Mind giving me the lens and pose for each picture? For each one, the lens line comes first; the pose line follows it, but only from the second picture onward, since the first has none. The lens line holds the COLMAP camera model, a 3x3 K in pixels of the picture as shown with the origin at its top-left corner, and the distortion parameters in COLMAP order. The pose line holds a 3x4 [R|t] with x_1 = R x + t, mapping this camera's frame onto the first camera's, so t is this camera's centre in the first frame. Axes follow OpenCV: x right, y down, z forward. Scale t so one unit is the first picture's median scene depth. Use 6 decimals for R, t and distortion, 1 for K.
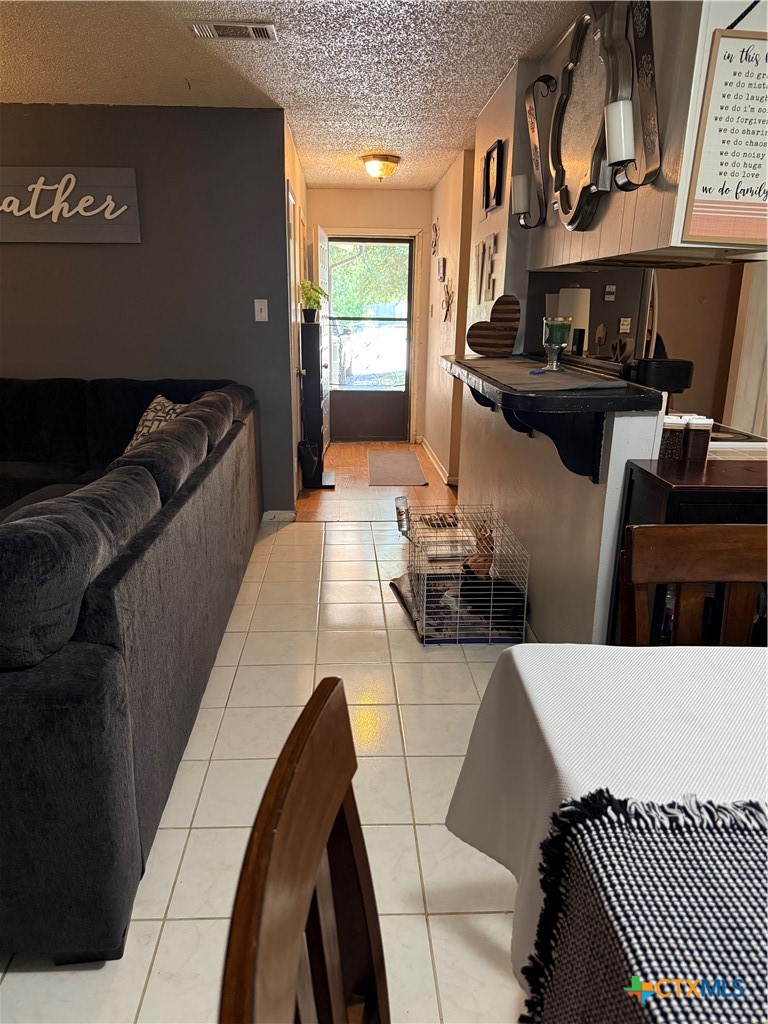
lens RADIAL K [[727.8, 0, 379.5], [0, 727.8, 512.1], [0, 0, 1]] dist [0.030077, -0.053611]
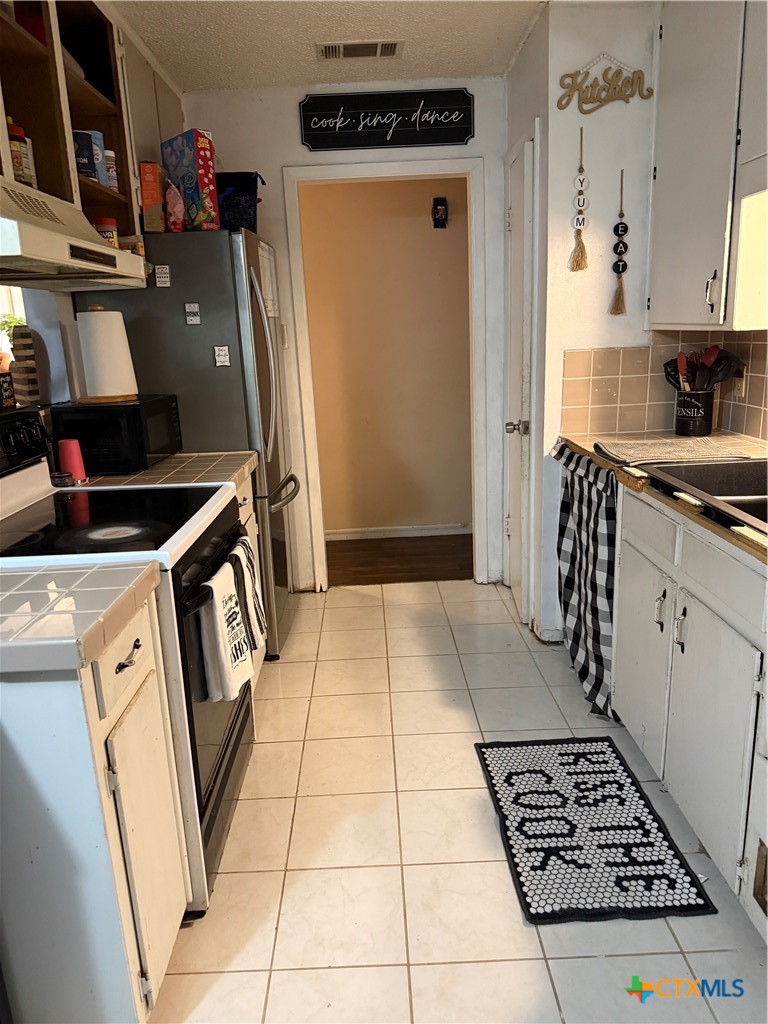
lens RADIAL K [[727.8, 0, 370.8], [0, 727.8, 515.5], [0, 0, 1]] dist [0.030077, -0.053611]
pose [[0.997131, -0.053814, -0.053229, 0.865643], [0.052524, 0.998298, -0.025340, -0.114039], [0.054502, 0.022472, 0.998261, 0.461534]]
